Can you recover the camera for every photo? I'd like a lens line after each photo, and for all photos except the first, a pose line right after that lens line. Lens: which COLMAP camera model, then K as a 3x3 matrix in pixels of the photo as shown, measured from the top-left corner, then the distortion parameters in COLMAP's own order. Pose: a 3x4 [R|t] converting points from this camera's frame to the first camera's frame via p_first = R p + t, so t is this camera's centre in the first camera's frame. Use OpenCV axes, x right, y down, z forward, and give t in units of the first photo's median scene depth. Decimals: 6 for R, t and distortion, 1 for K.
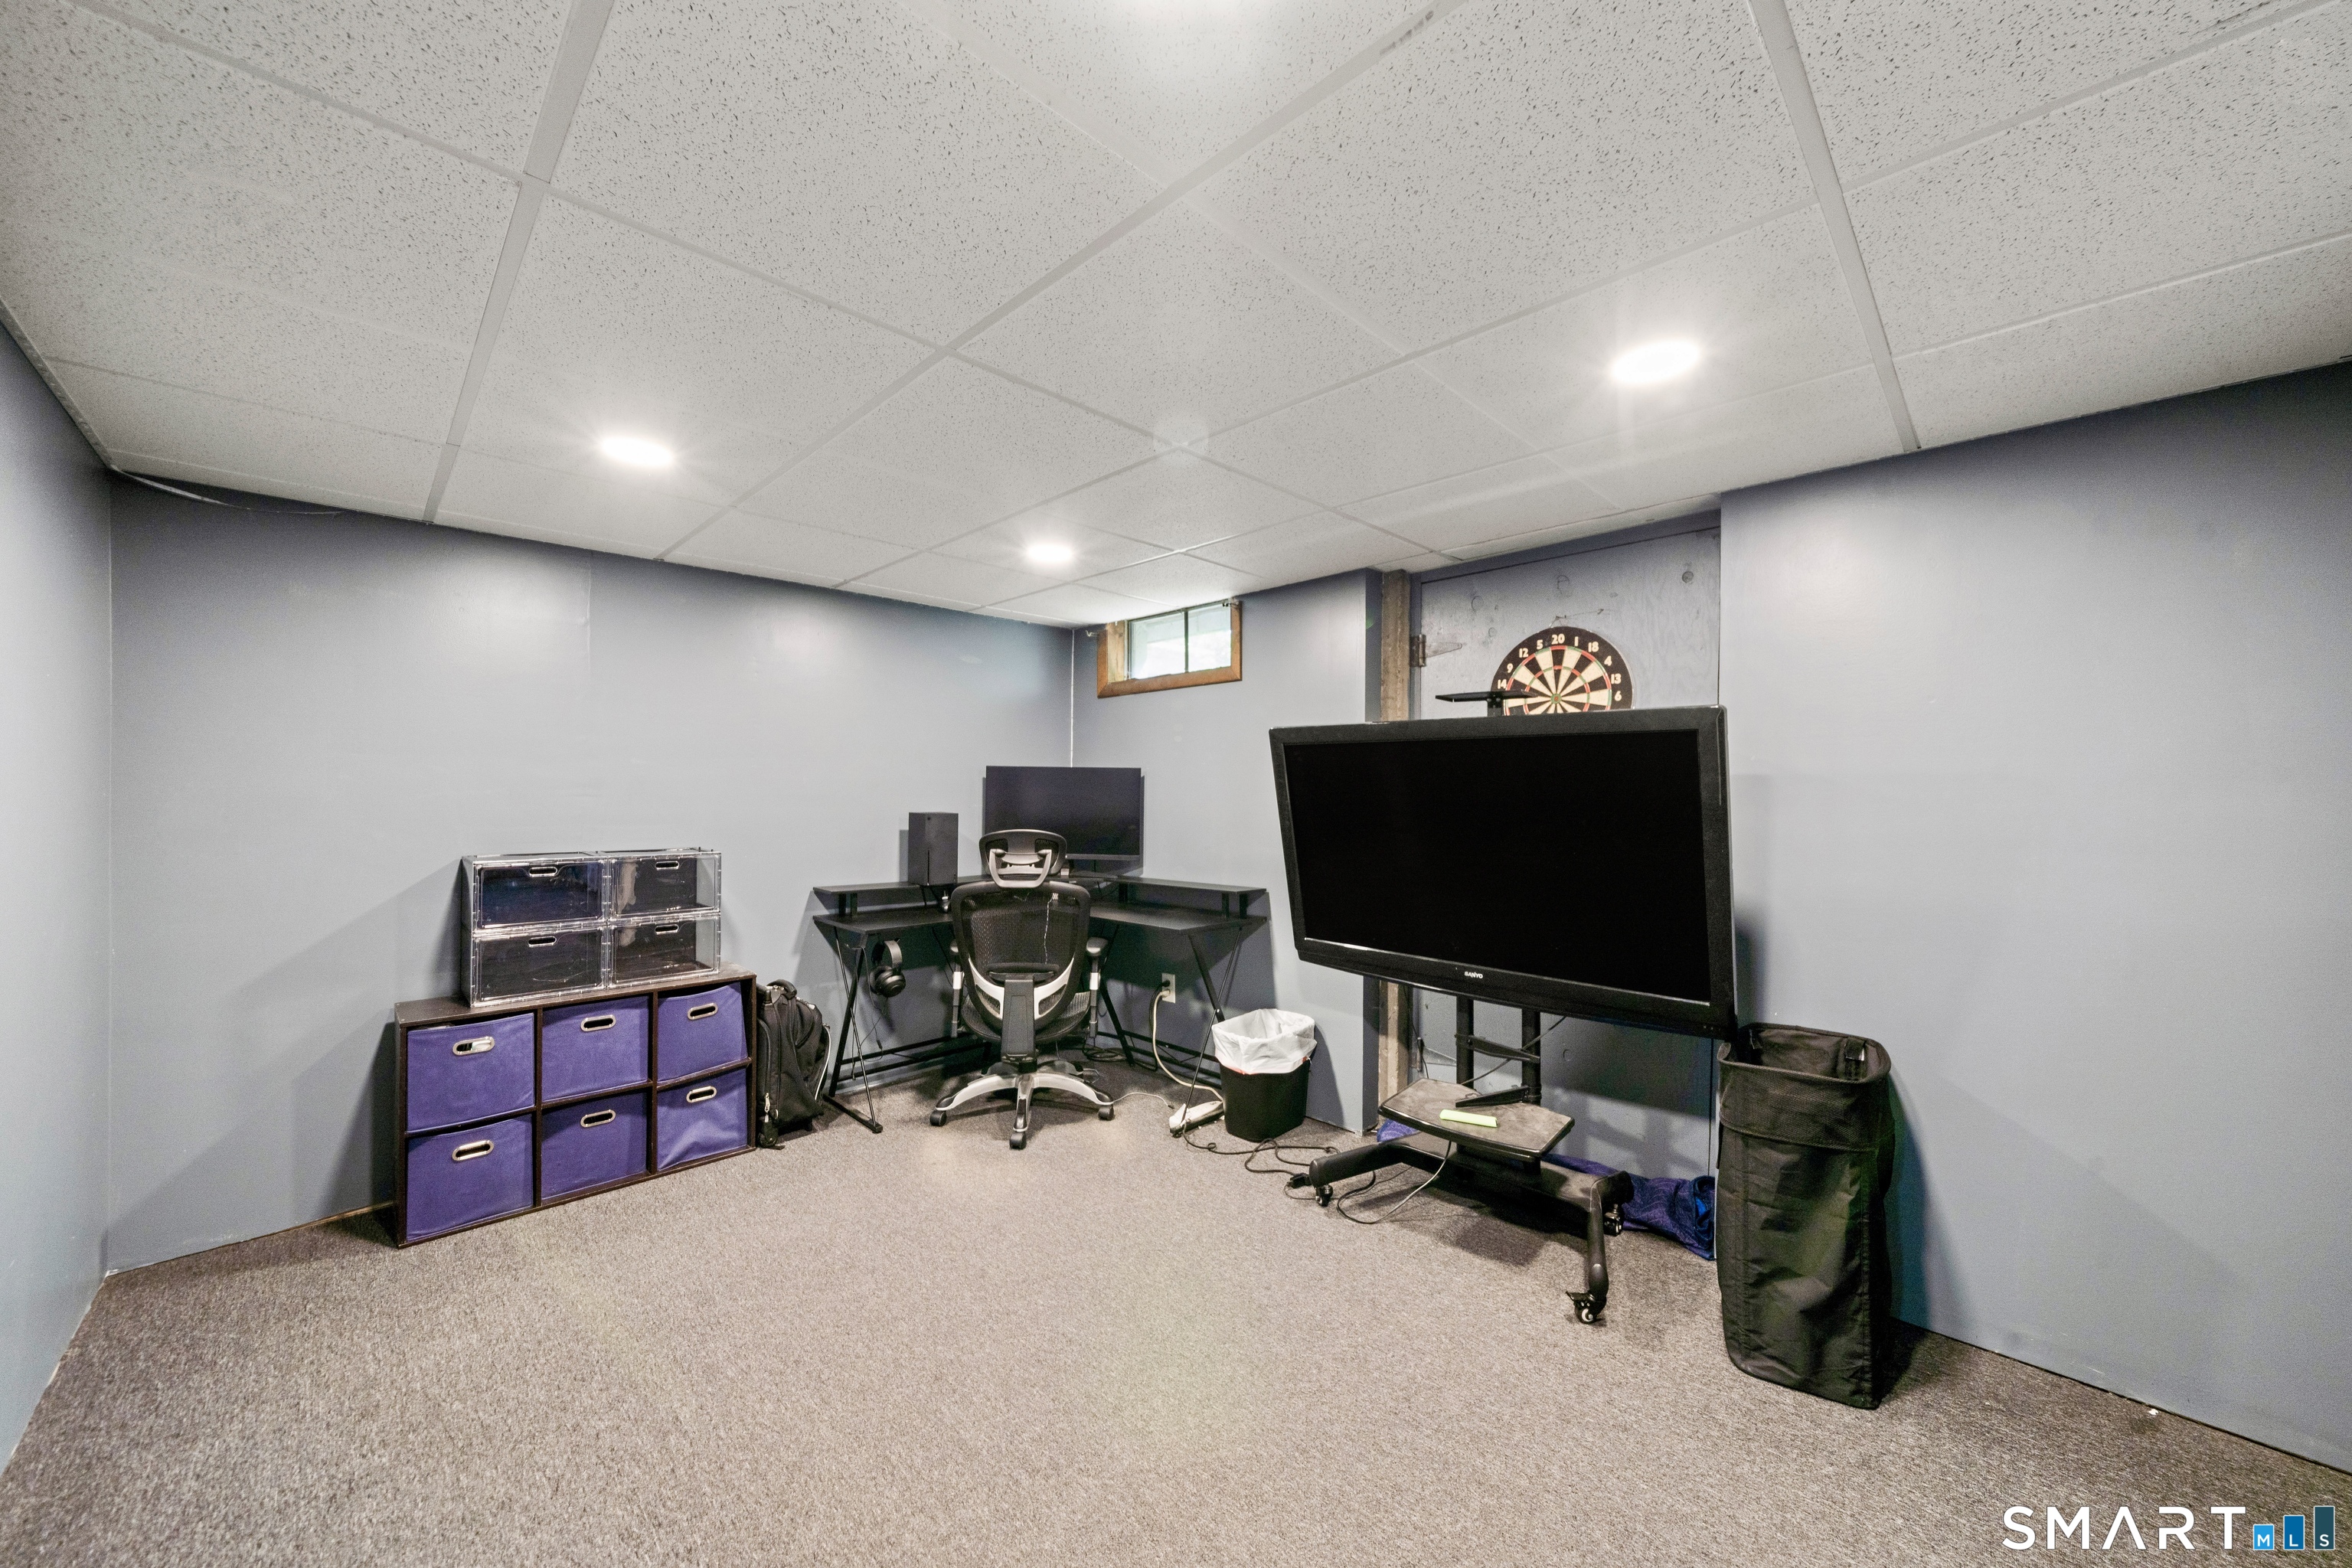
lens RADIAL K [[832.5, 0, 1167.1], [0, 832.5, 789.8], [0, 0, 1]] dist [-0.003488, -0.000075]
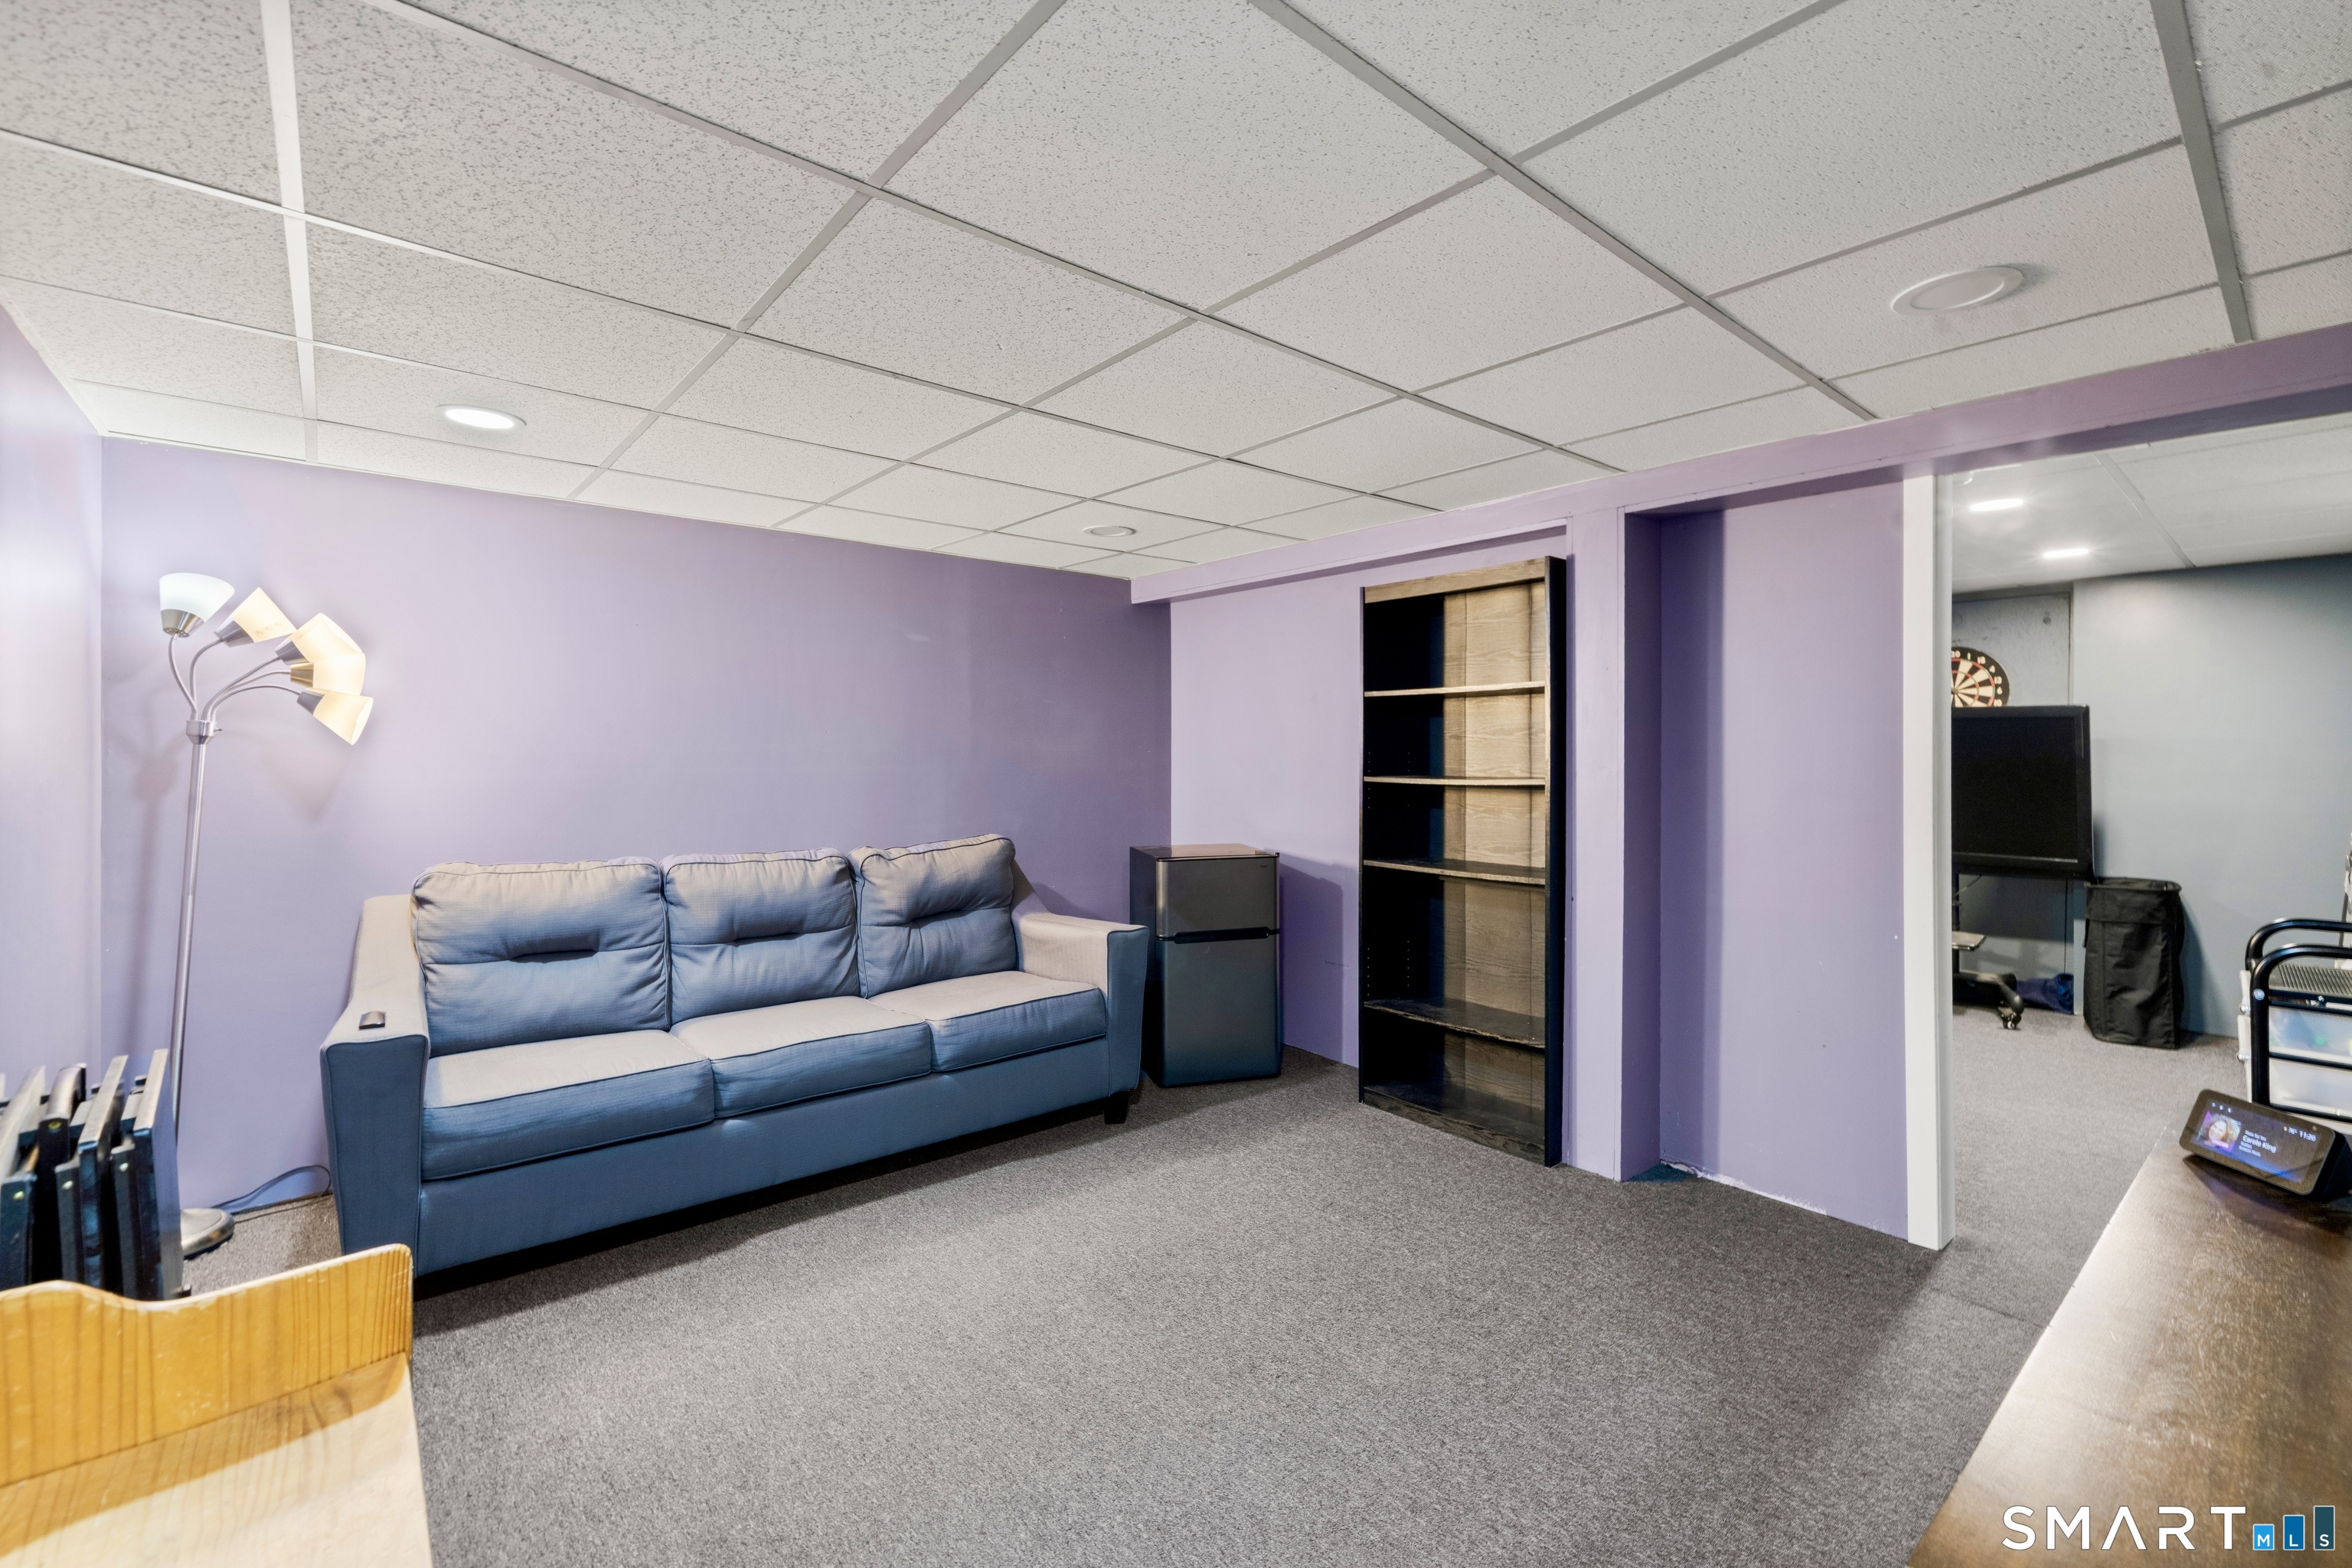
lens RADIAL K [[967.8, 0, 1212.0], [0, 967.8, 743.6], [0, 0, 1]] dist [0.000323, -0.000155]
pose [[0.998595, -0.008759, -0.052265, -1.083501], [0.008438, 0.999944, -0.006356, -0.009914], [0.052318, 0.005906, 0.998613, -1.179085]]
